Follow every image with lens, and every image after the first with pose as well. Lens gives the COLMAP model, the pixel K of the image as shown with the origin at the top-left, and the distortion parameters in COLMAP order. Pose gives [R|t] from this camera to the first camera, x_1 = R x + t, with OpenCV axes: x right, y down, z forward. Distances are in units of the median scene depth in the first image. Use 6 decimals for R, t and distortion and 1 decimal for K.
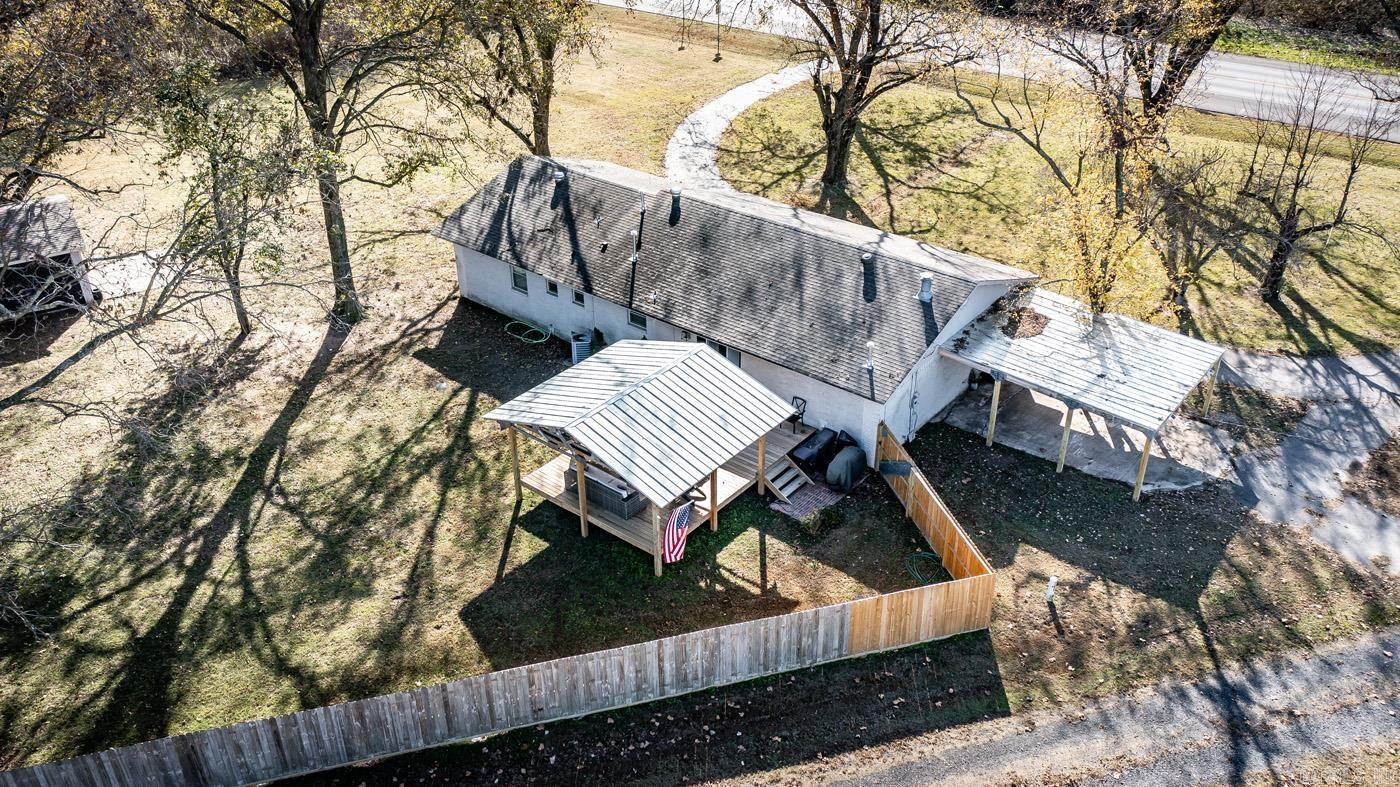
lens RADIAL K [[1111.5, 0, 710.3], [0, 1111.5, 393.4], [0, 0, 1]] dist [0.007226, 0.014406]
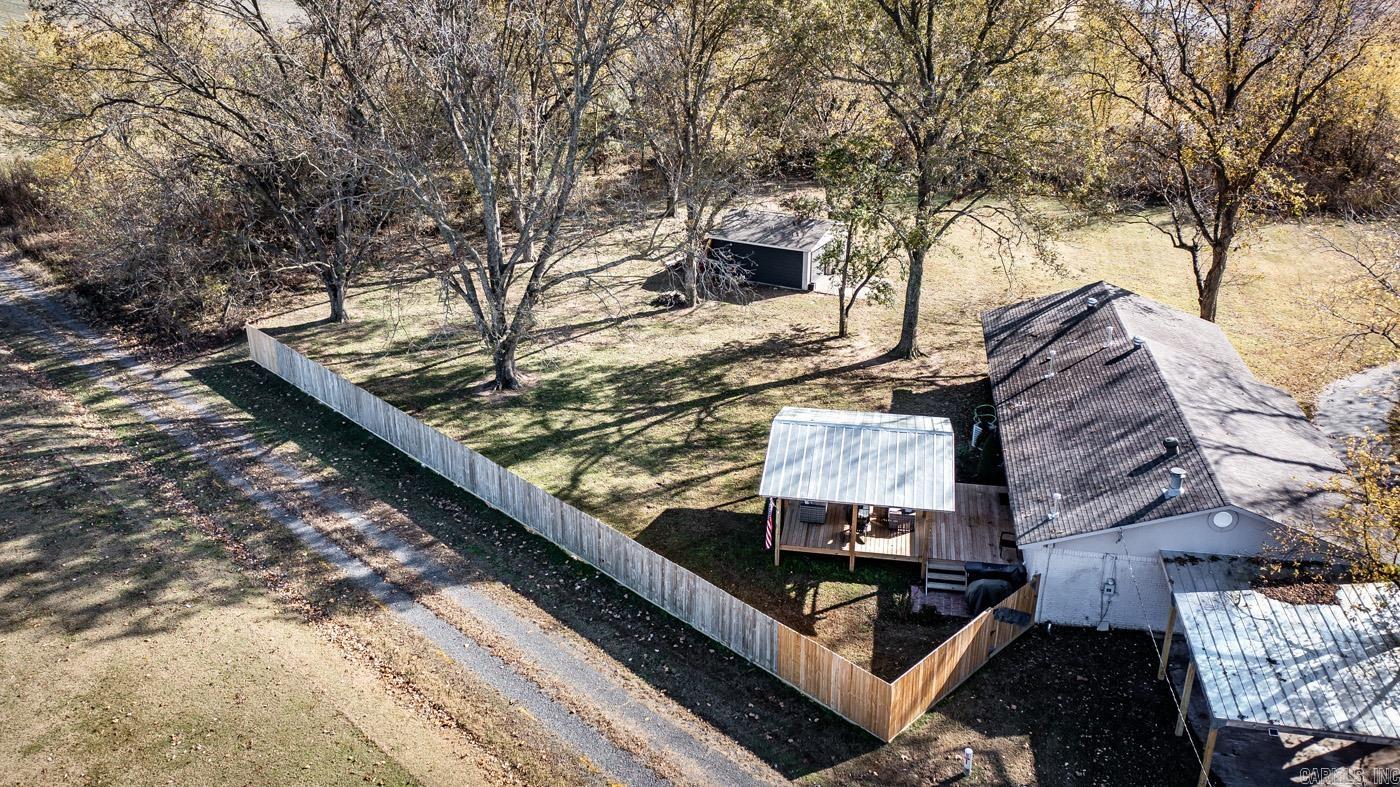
lens RADIAL K [[1111.5, 0, 710.3], [0, 1111.5, 393.4], [0, 0, 1]] dist [0.007226, 0.014406]
pose [[0.489956, 0.354962, -0.796207, 0.808052], [-0.454746, 0.883301, 0.113957, -0.104264], [0.743740, 0.306238, 0.594196, 0.172291]]
